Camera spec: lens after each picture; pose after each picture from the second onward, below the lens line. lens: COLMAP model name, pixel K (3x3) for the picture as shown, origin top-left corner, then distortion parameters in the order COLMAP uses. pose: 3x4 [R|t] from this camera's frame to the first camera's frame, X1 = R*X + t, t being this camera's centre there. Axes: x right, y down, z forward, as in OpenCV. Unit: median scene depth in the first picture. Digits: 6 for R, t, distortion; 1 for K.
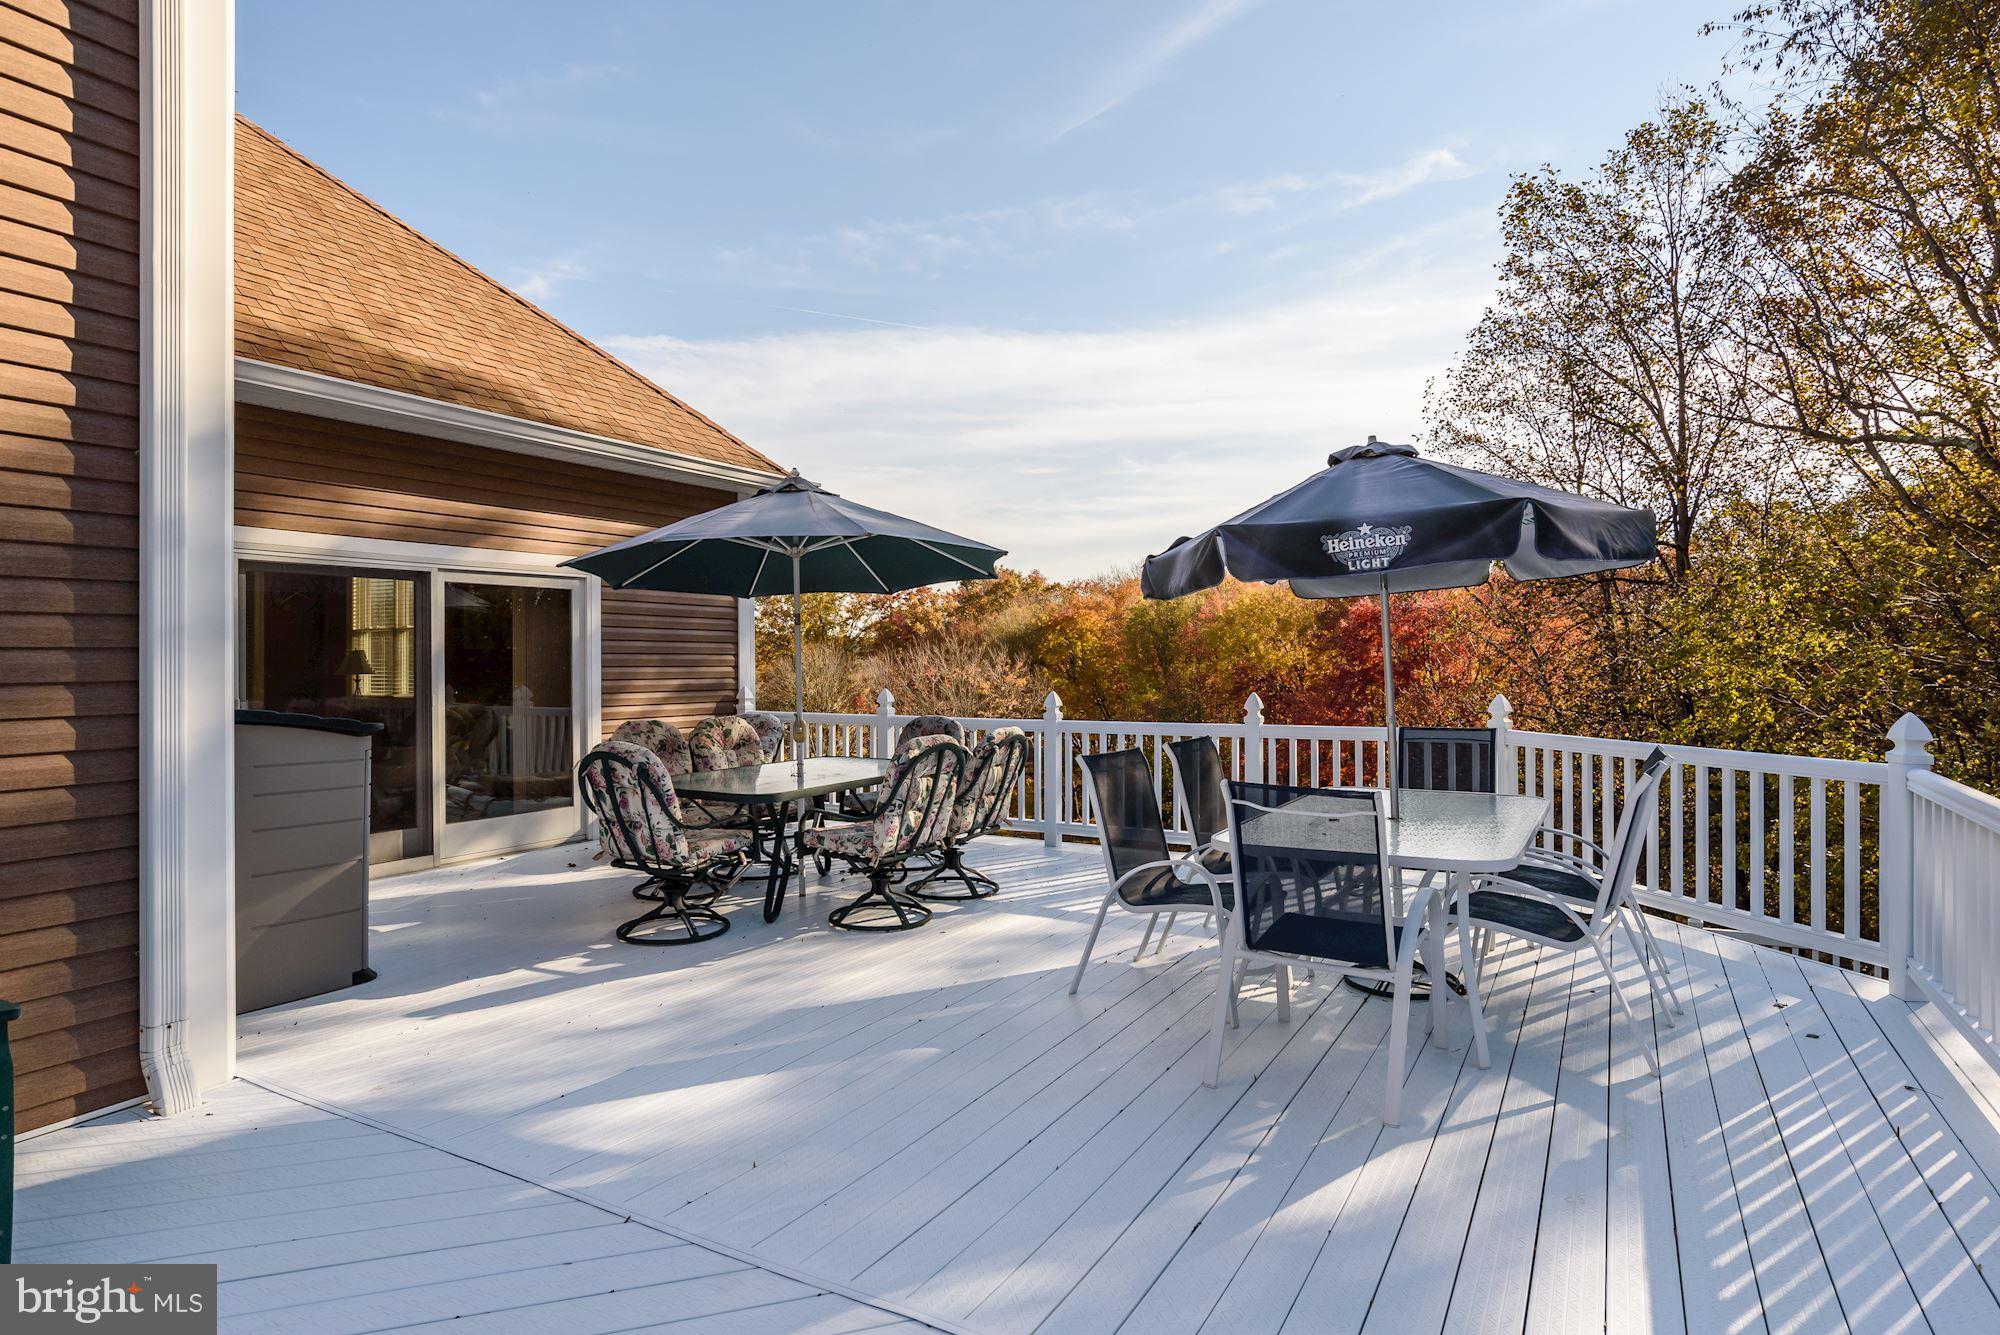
lens RADIAL K [[1092.3, 0, 1000.0], [0, 1092.3, 667.5], [0, 0, 1]] dist [-0.028596, 0.000907]
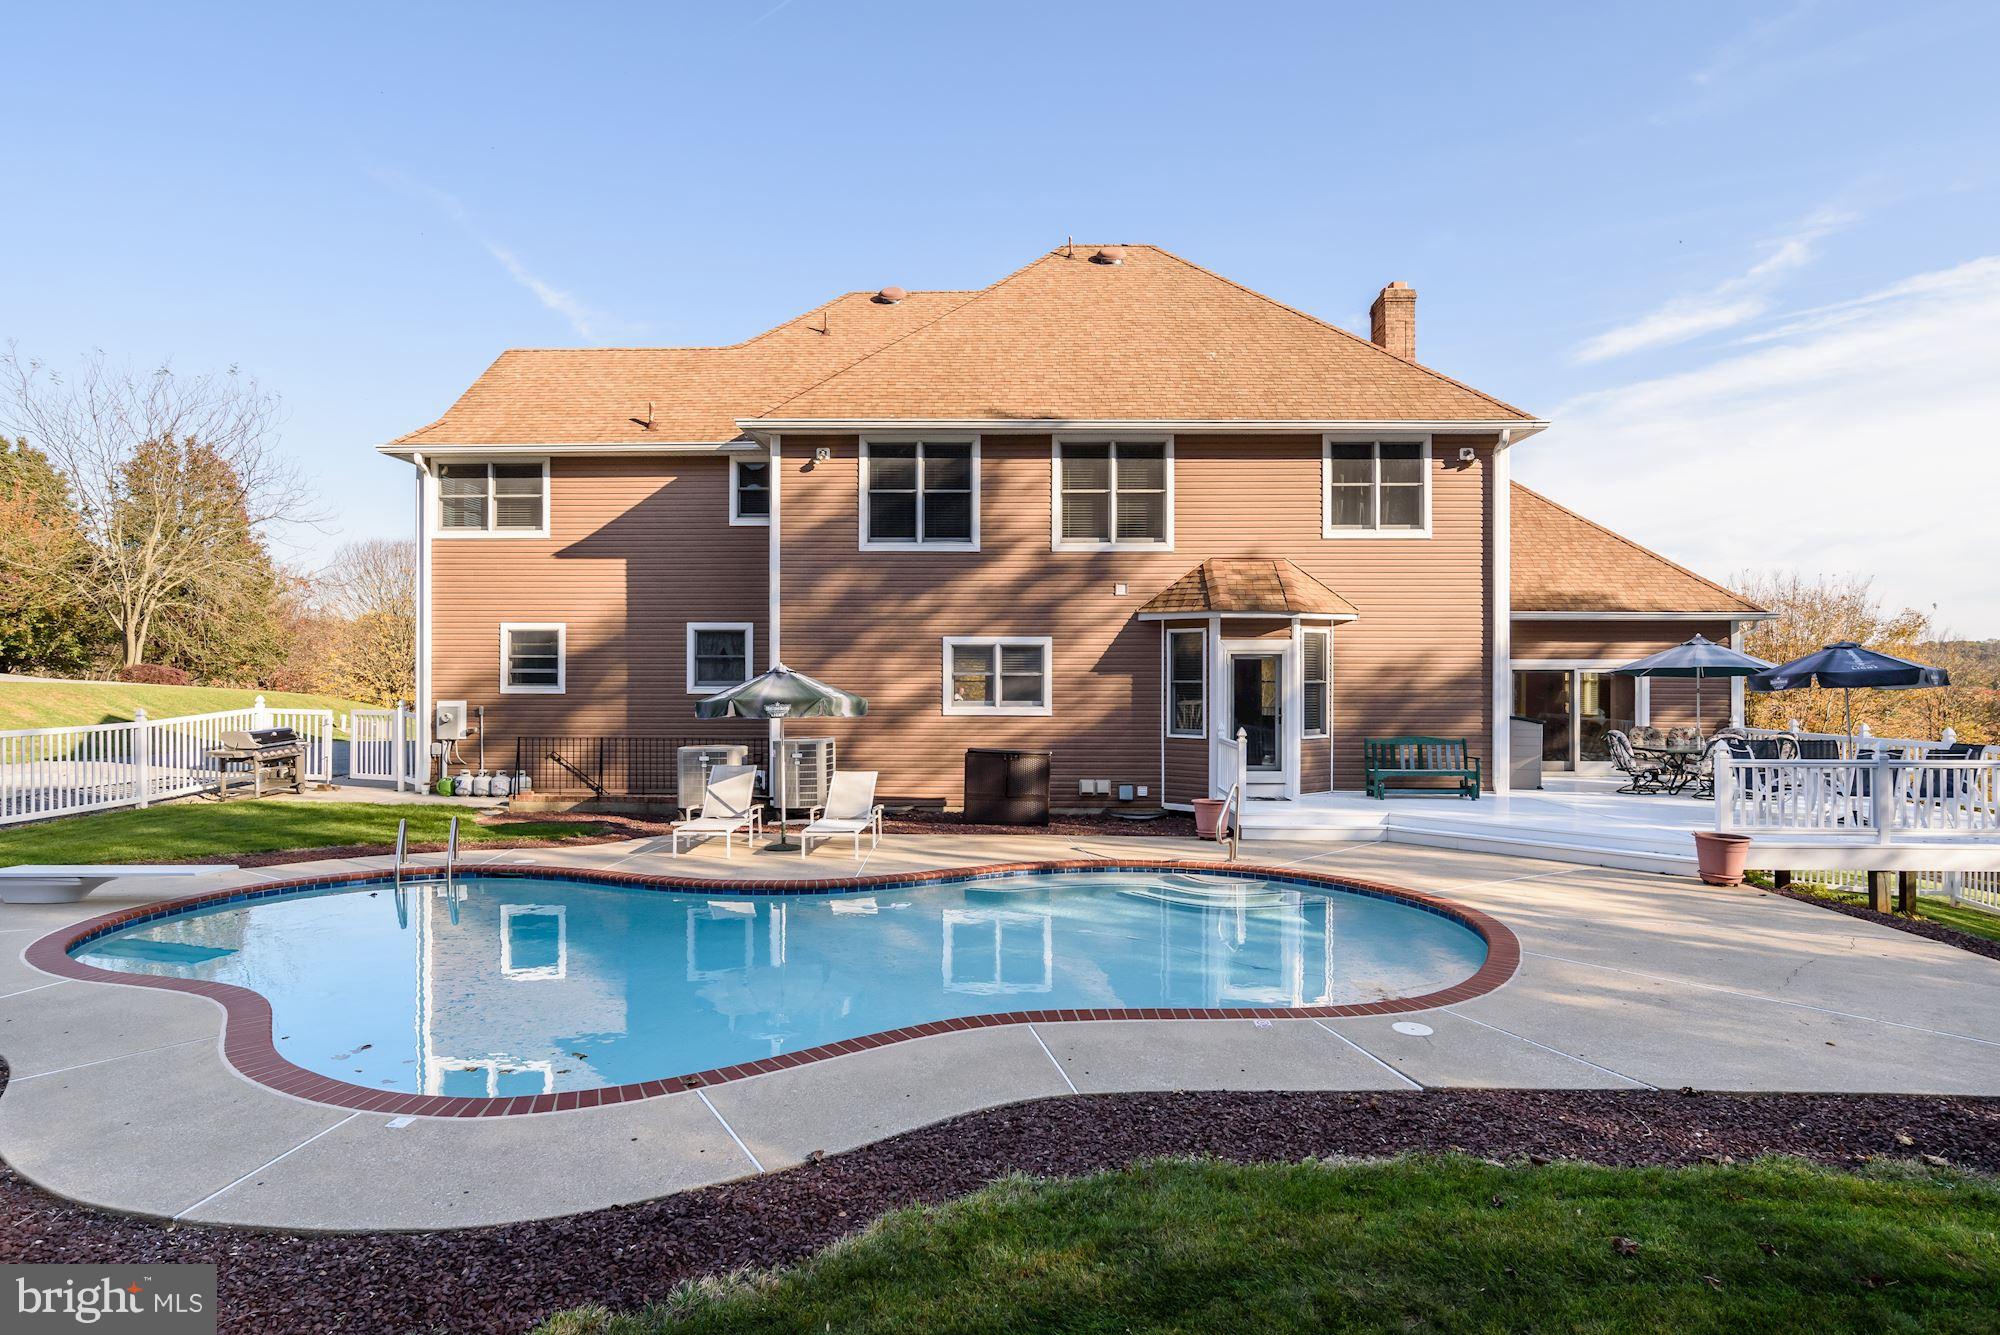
lens RADIAL K [[1092.3, 0, 1000.0], [0, 1092.3, 667.5], [0, 0, 1]] dist [-0.028596, 0.000907]
pose [[0.492730, -0.000950, -0.870182, 1.179917], [-0.002377, 0.999994, -0.002437, -0.083525], [0.870179, 0.003270, 0.492725, -1.668415]]
